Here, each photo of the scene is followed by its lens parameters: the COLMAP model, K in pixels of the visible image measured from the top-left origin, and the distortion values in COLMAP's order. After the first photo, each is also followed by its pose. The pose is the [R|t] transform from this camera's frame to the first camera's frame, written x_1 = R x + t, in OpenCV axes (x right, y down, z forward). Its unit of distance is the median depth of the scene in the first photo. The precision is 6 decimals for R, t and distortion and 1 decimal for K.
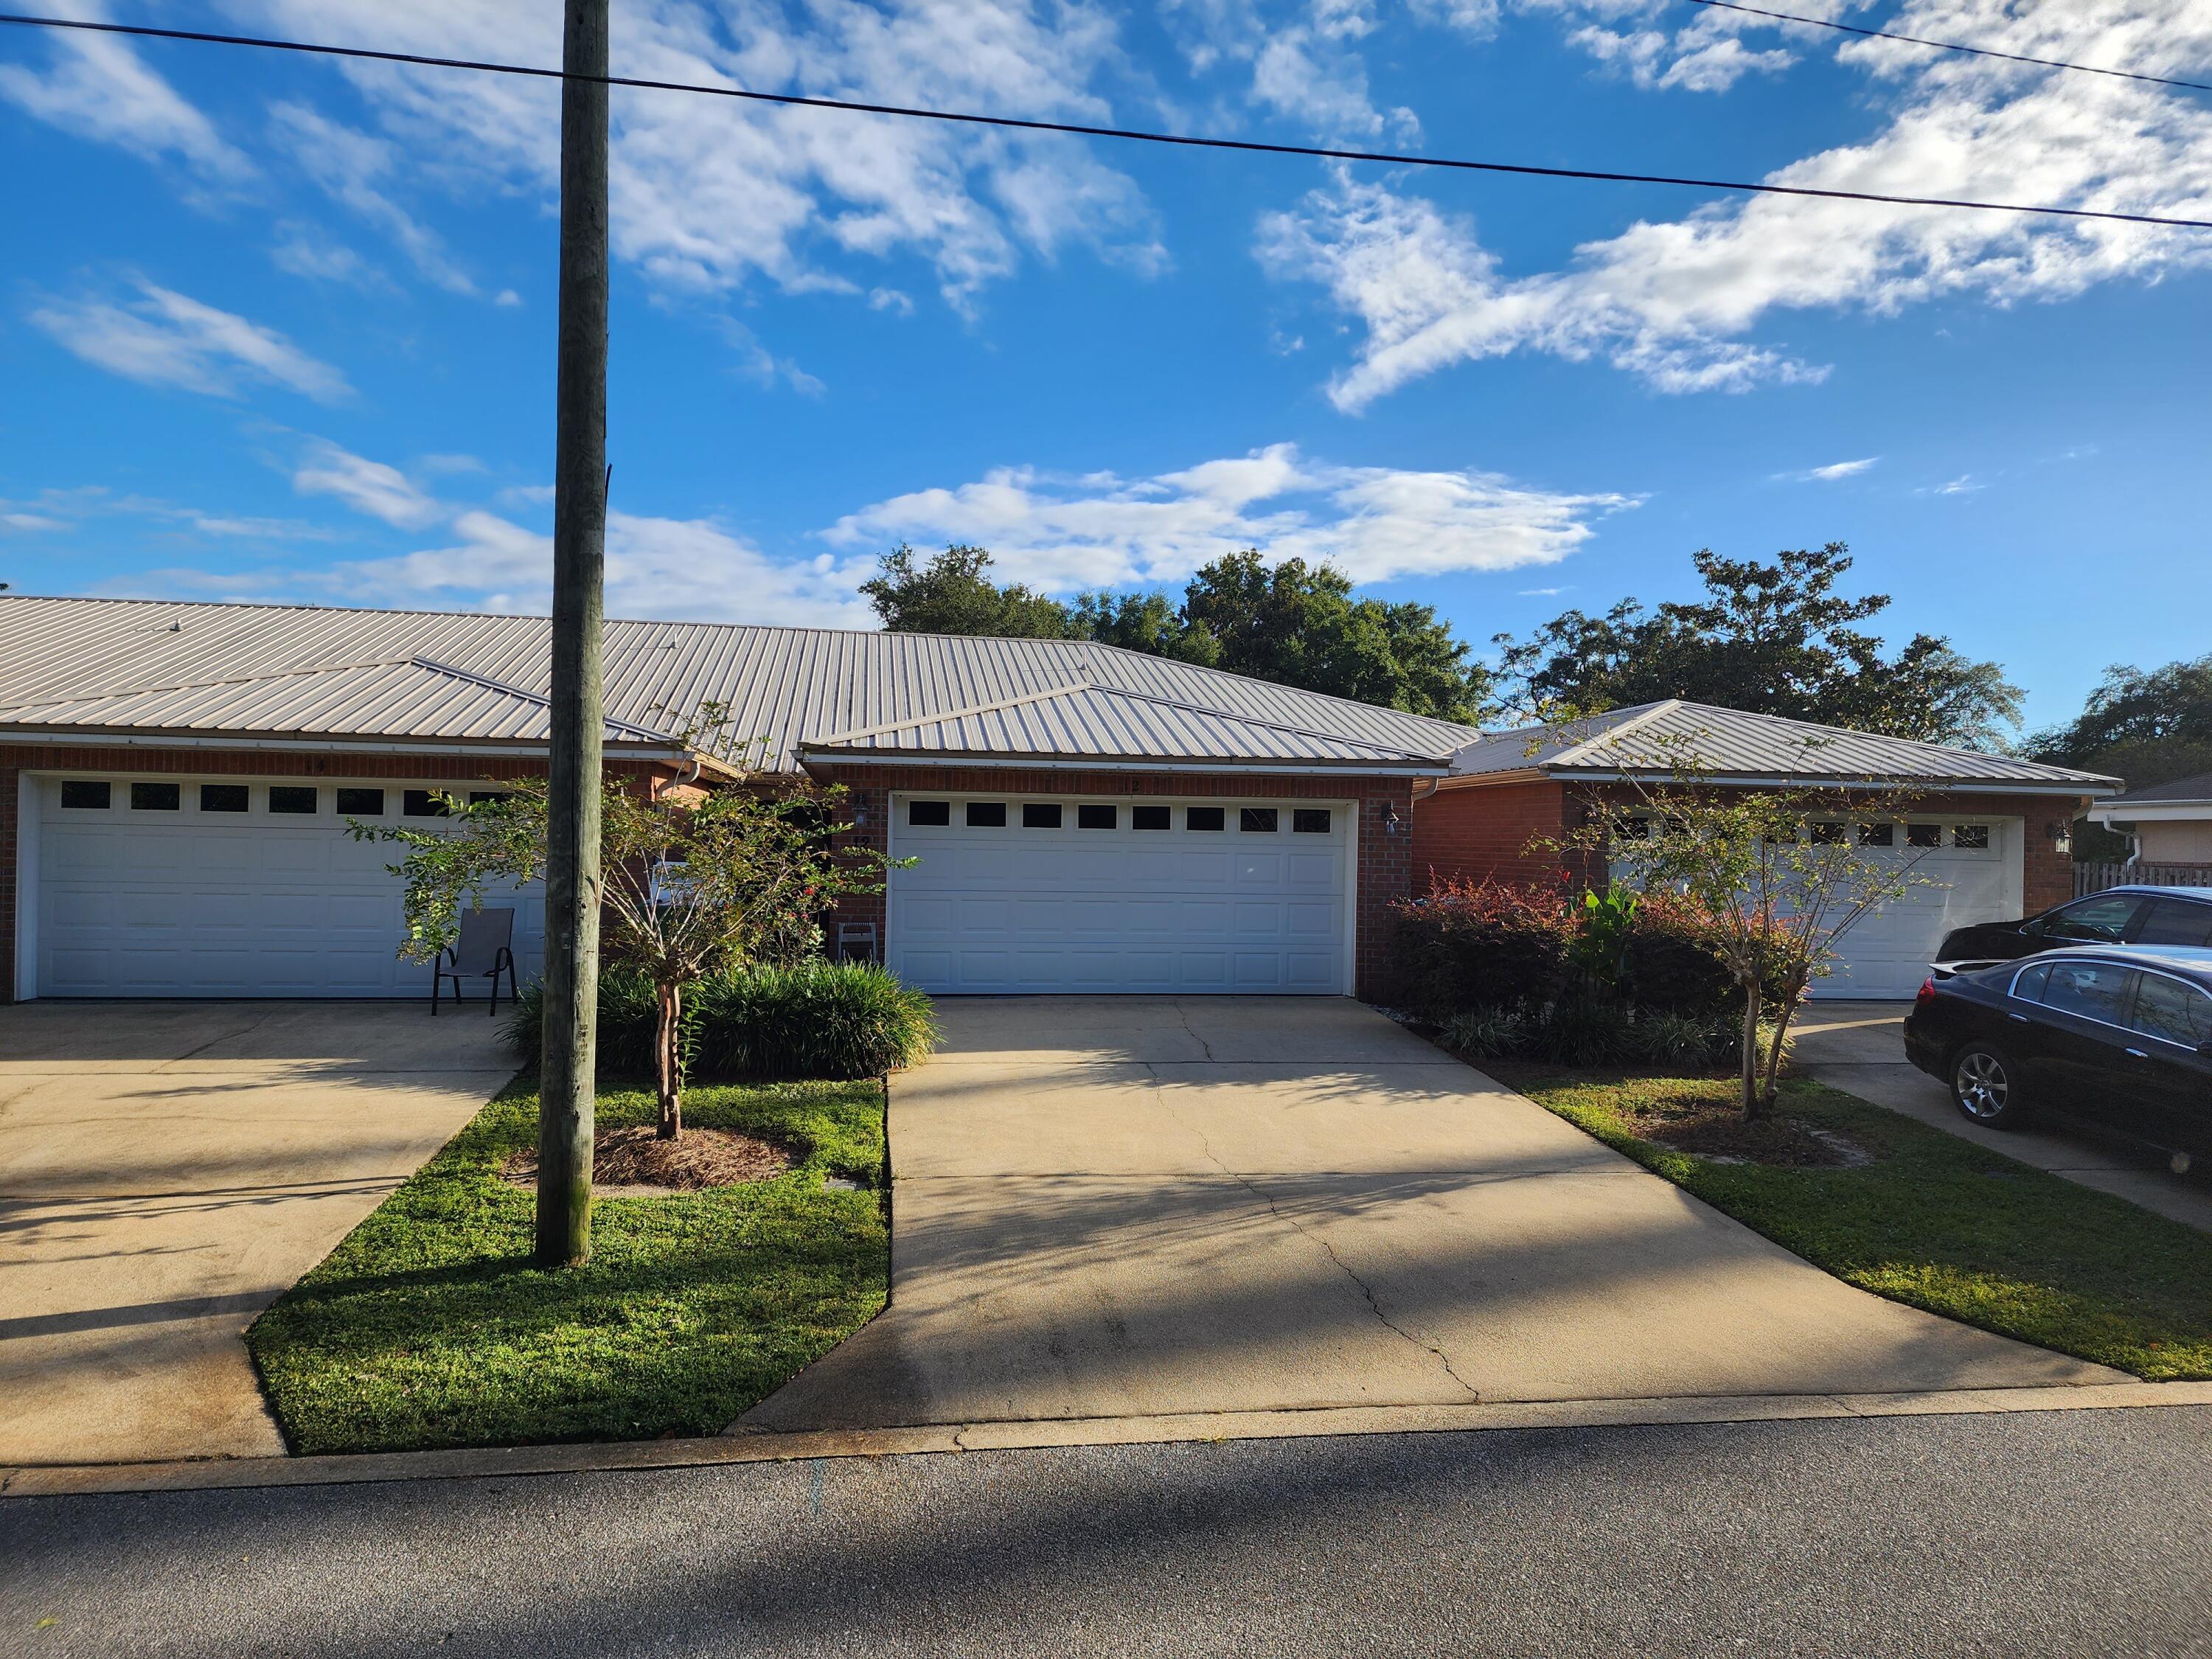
lens RADIAL K [[1496.2, 0, 1108.8], [0, 1496.2, 867.6], [0, 0, 1]] dist [0.152152, 0.000095]
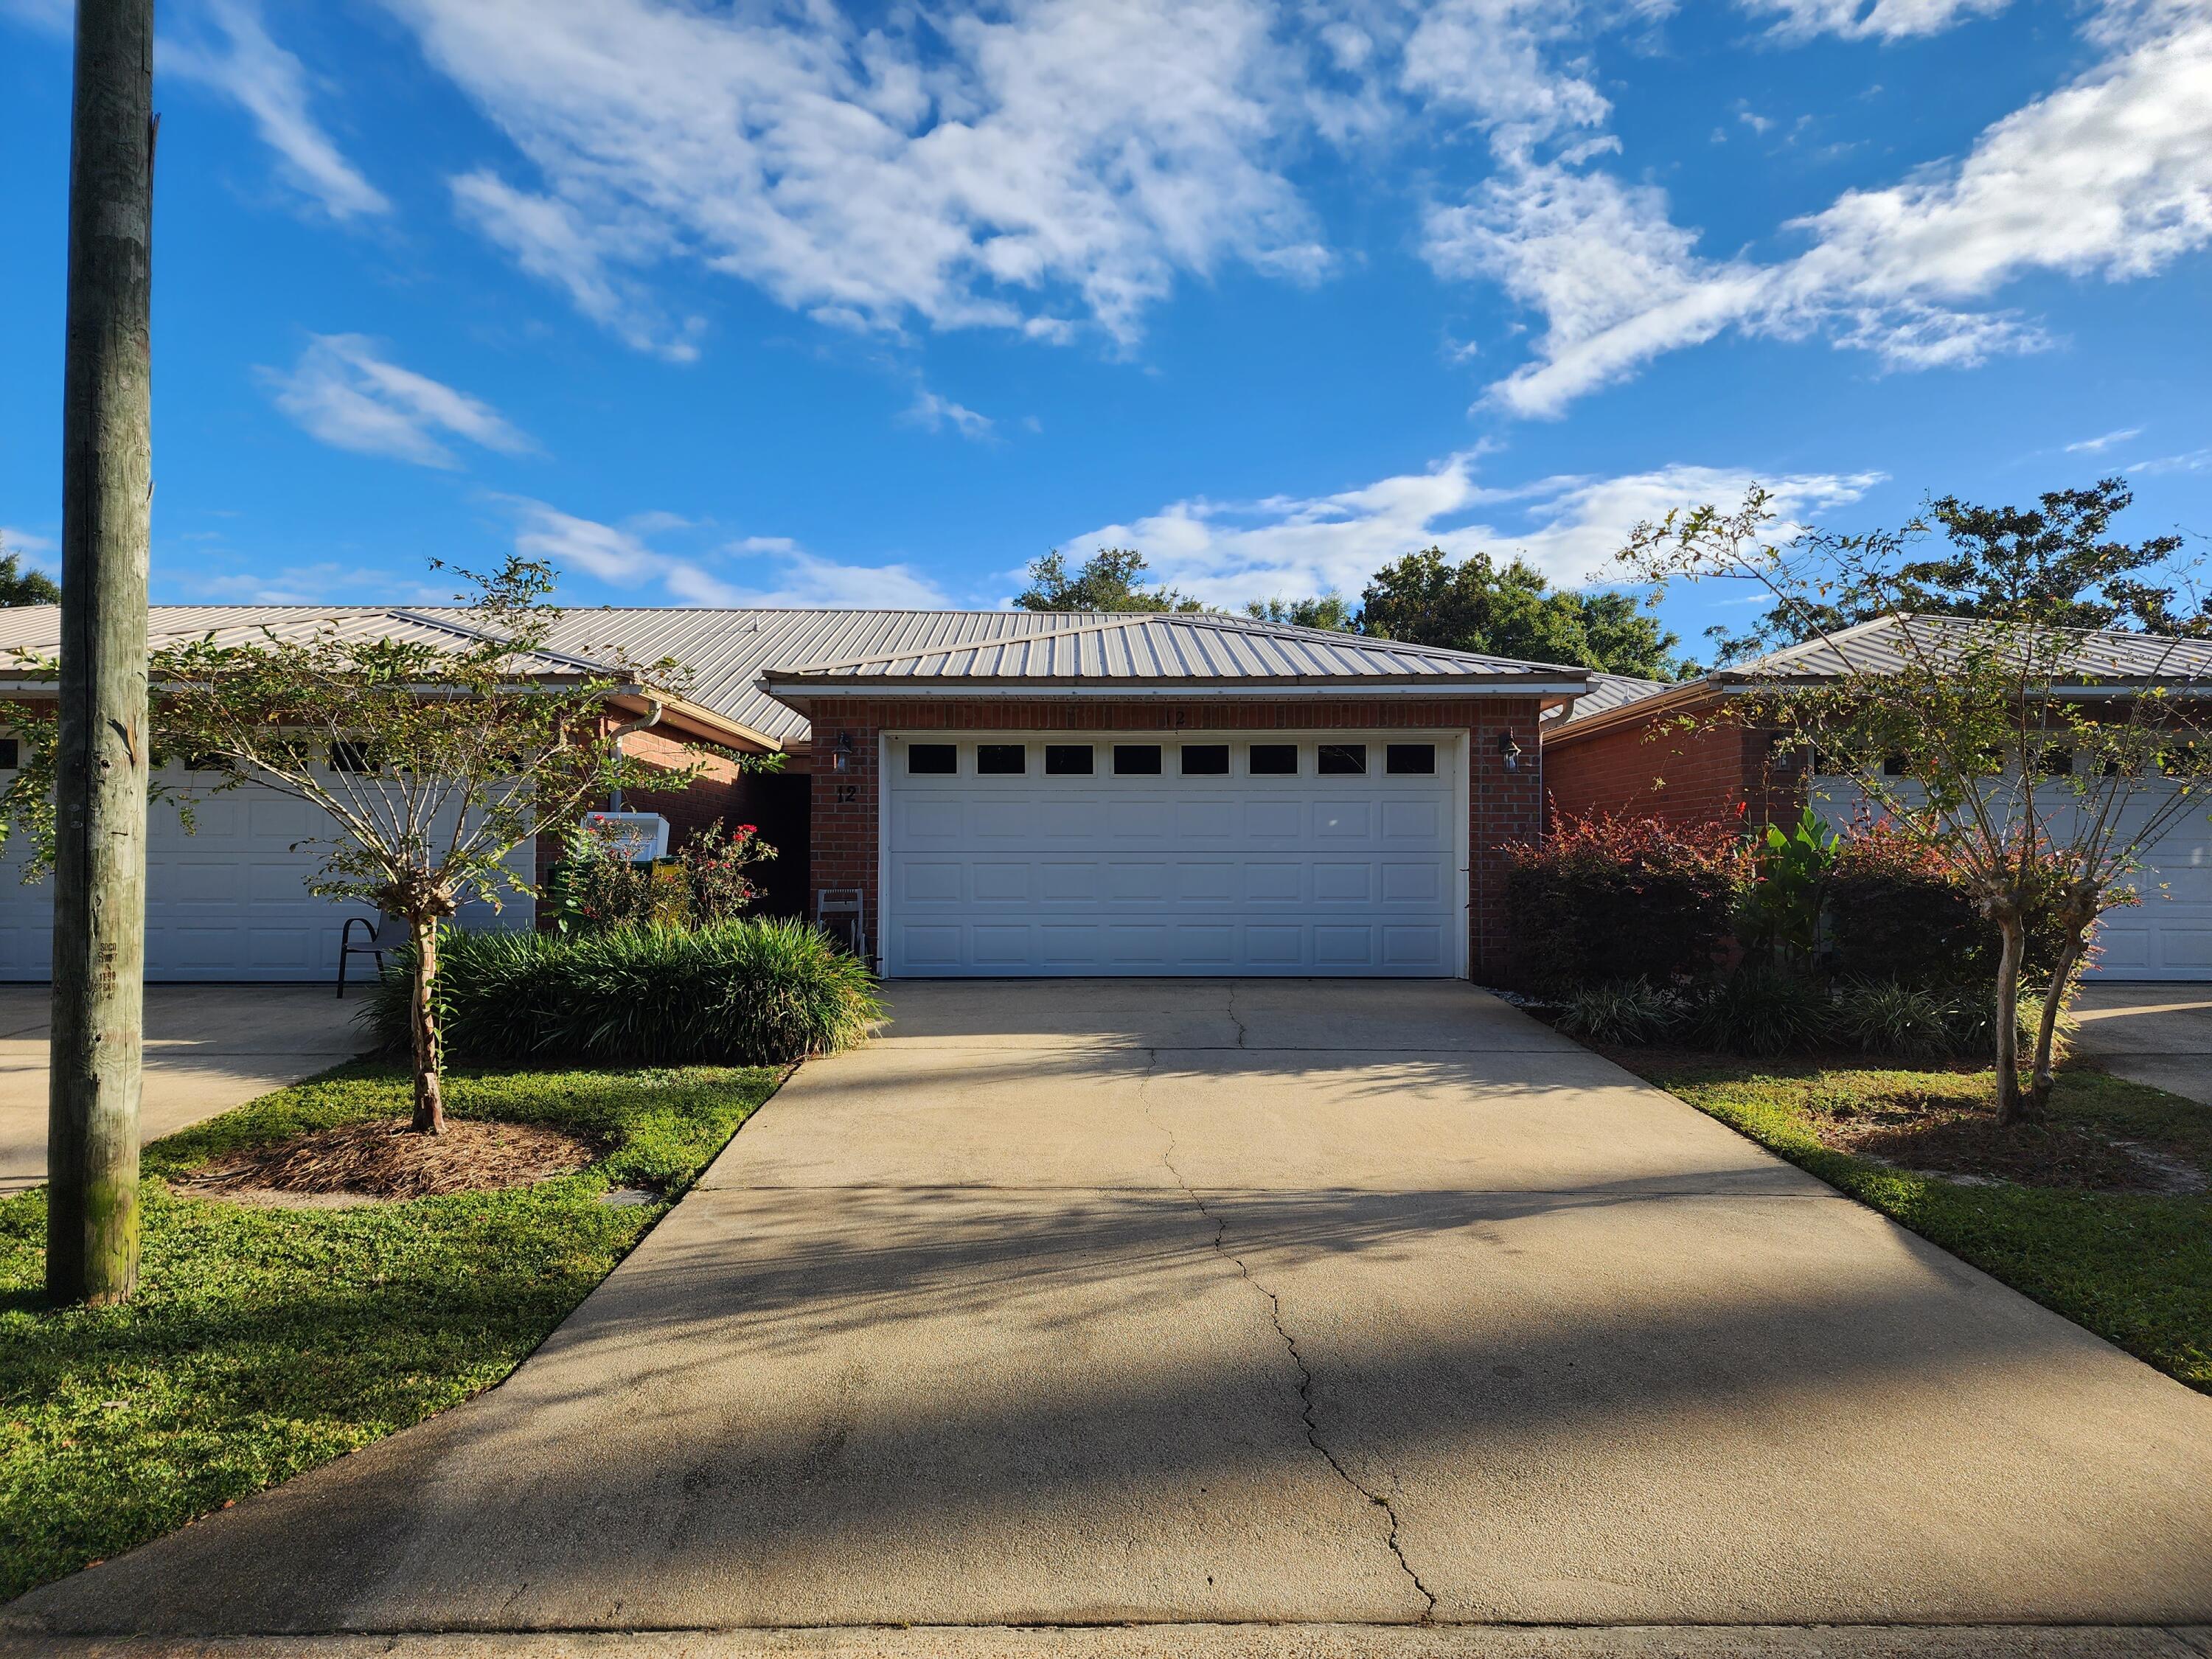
lens RADIAL K [[1414.6, 0, 1106.0], [0, 1414.6, 829.5], [0, 0, 1]] dist [0.143498, -0.093513]
pose [[0.985748, -0.026739, -0.166087, 0.054692], [0.015731, 0.997612, -0.067247, 0.028834], [0.167489, 0.063675, 0.983815, 0.119472]]
